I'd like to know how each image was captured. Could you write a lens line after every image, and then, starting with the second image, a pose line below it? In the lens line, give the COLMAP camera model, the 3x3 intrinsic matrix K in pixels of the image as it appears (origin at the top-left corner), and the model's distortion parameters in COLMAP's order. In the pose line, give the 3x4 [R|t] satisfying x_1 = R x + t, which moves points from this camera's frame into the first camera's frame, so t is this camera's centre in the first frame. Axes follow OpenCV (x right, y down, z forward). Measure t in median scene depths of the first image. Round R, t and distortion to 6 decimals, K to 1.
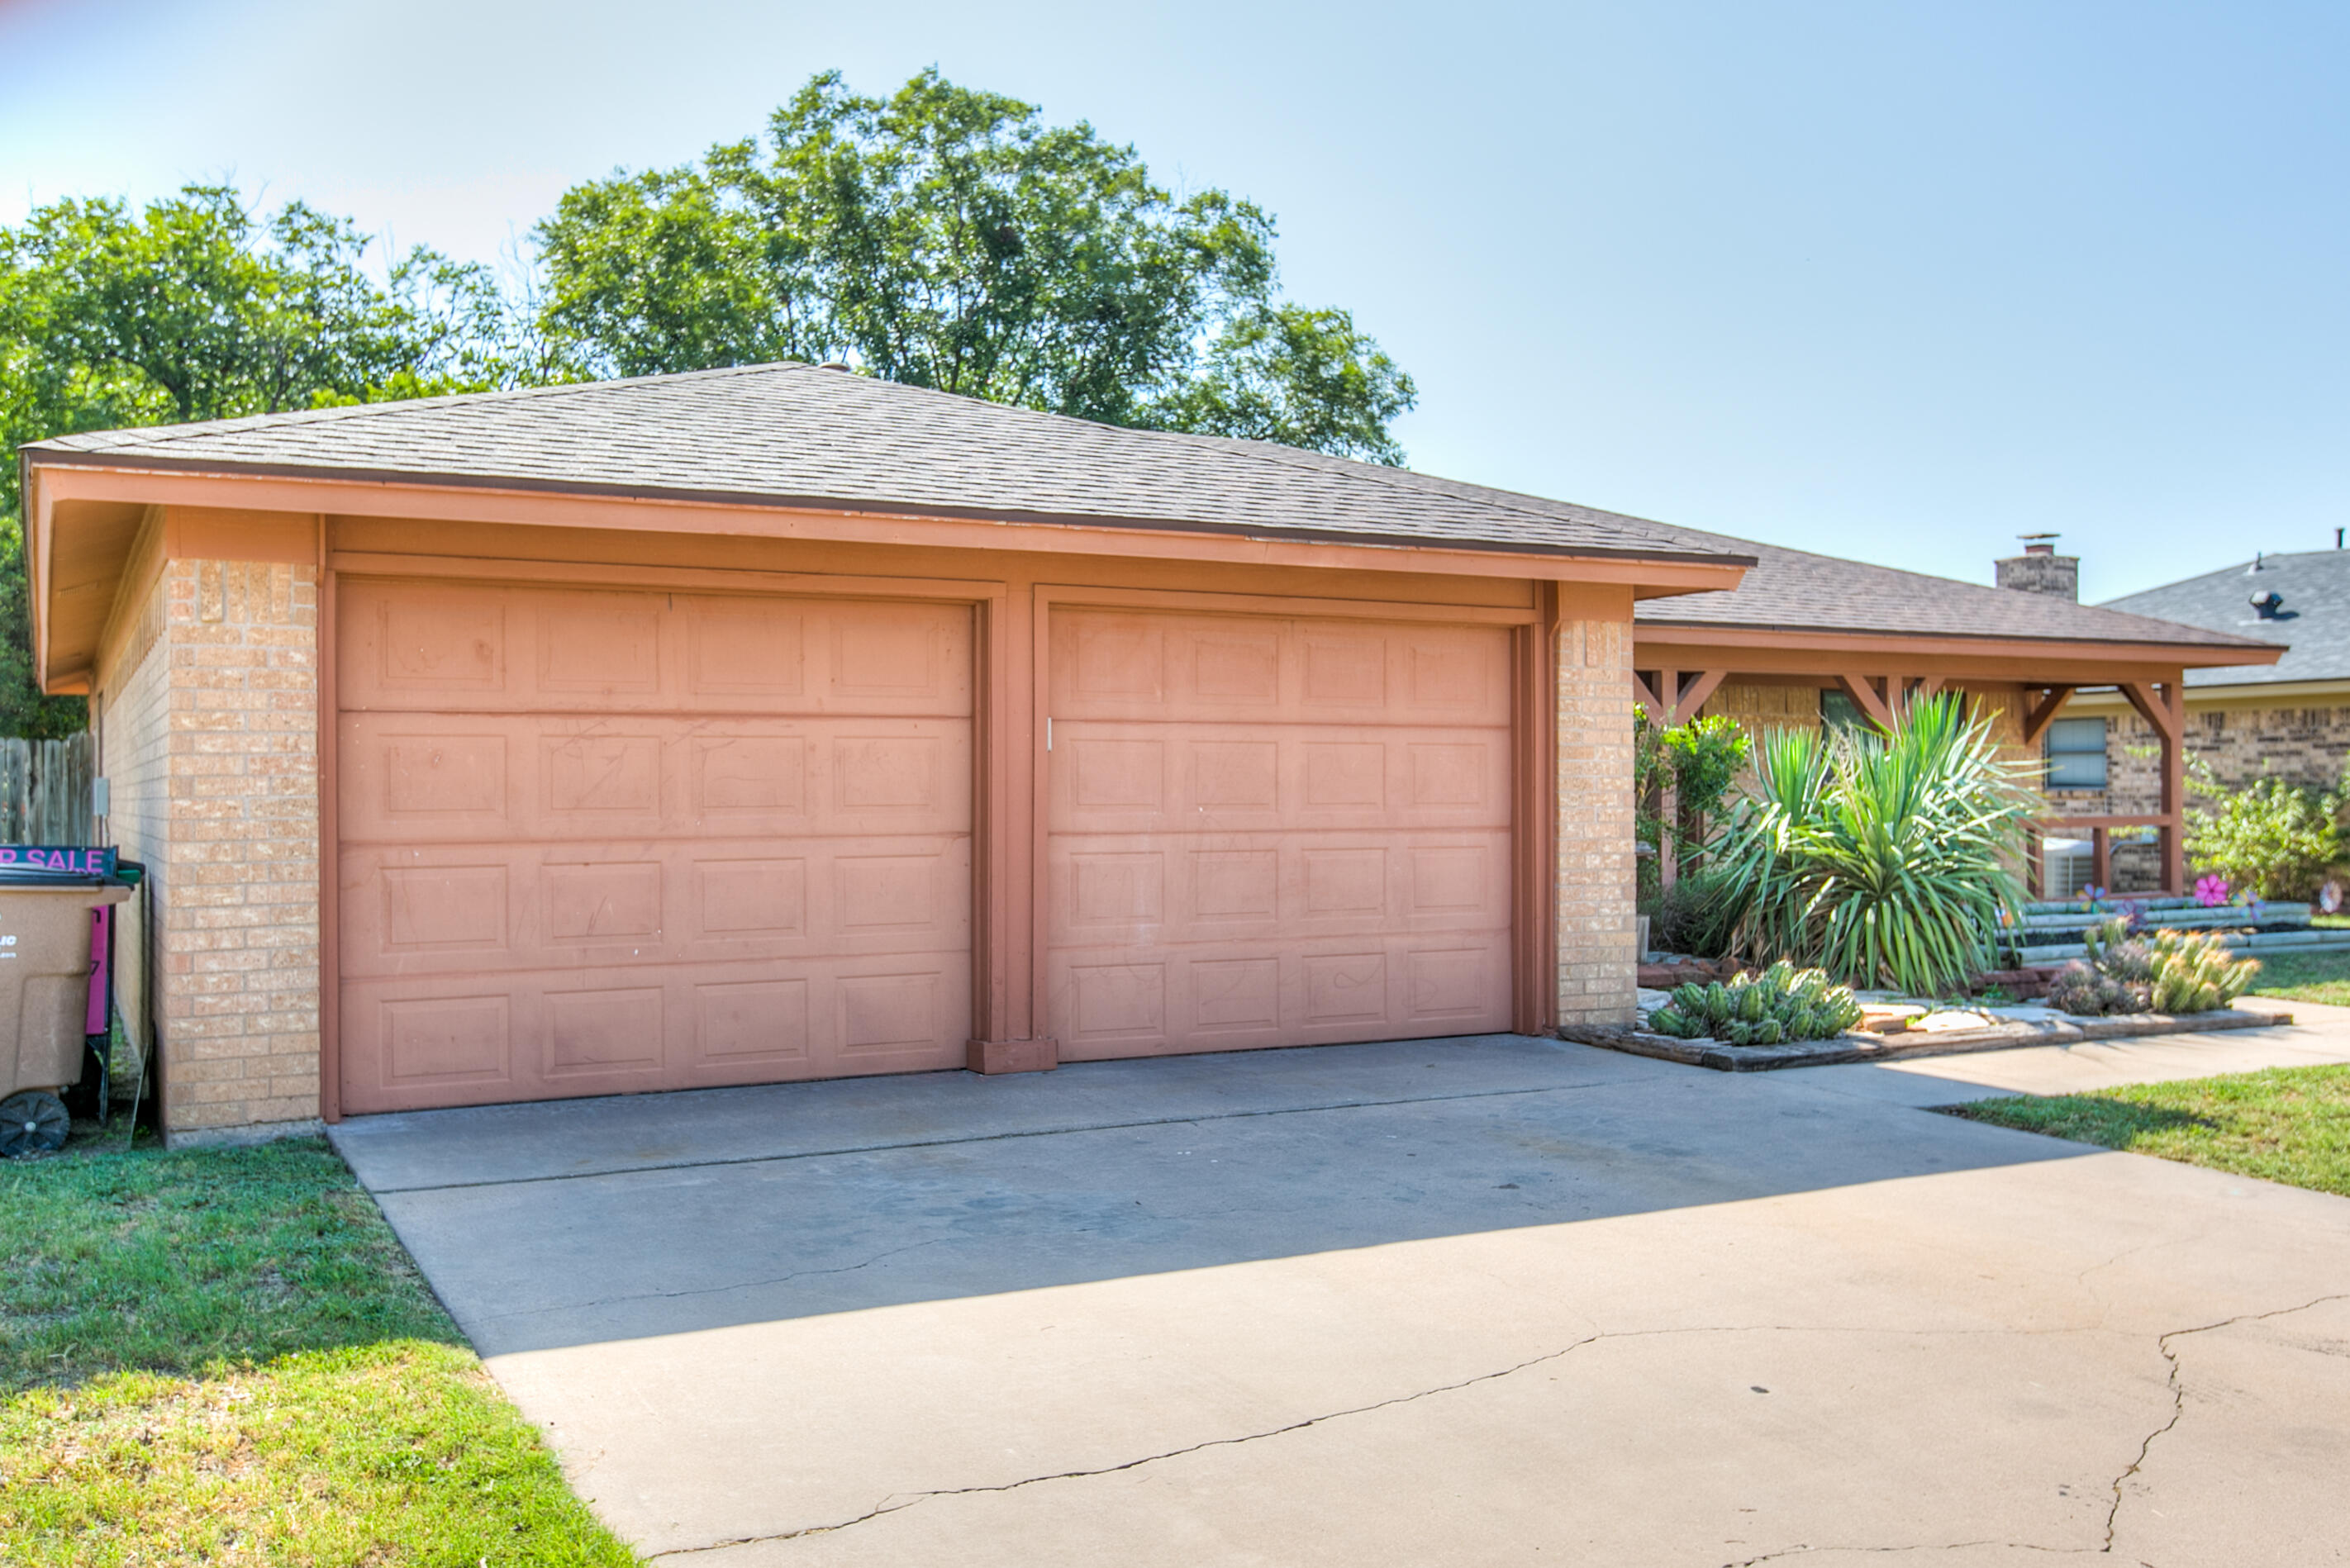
lens RADIAL K [[2108.3, 0, 1175.0], [0, 2108.3, 784.0], [0, 0, 1]] dist [-0.002723, 0.003390]
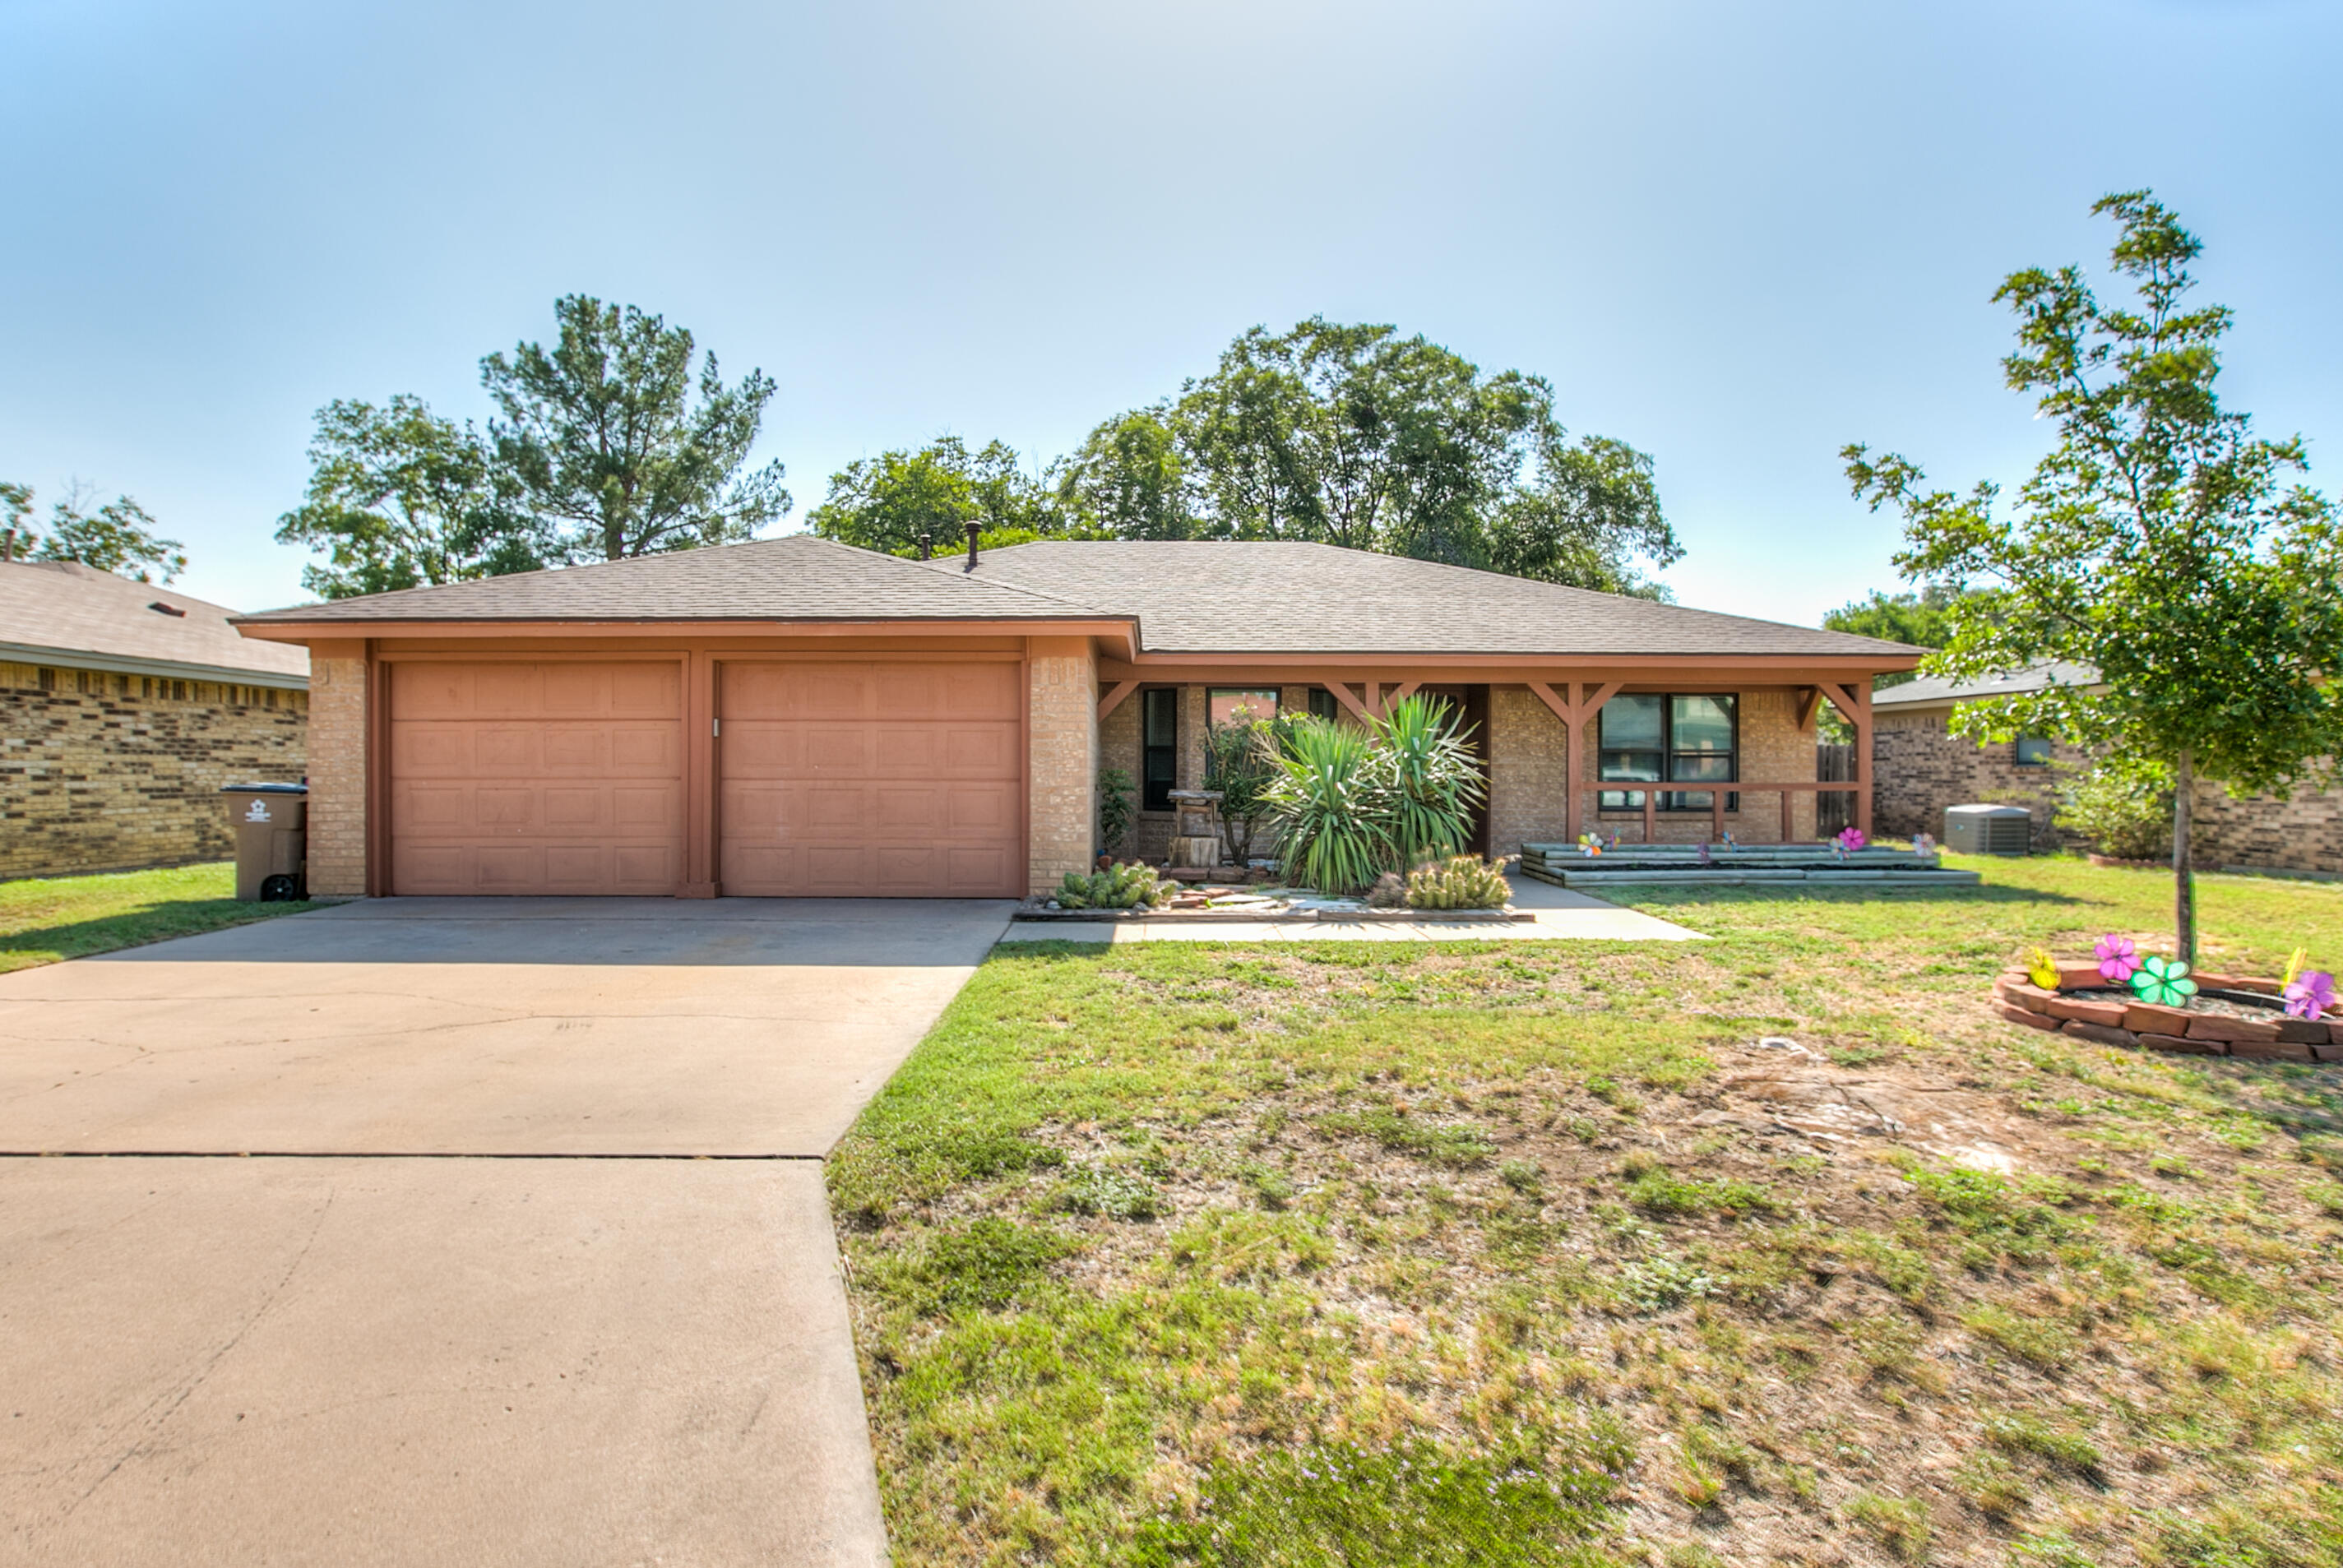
lens RADIAL K [[1391.4, 0, 1171.5], [0, 1391.4, 784.0], [0, 0, 1]] dist [-0.098512, 0.100303]
pose [[0.883080, 0.009108, -0.469135, 0.833294], [-0.003528, 0.999912, 0.012772, 0.010028], [0.469210, -0.009623, 0.883034, 0.064202]]
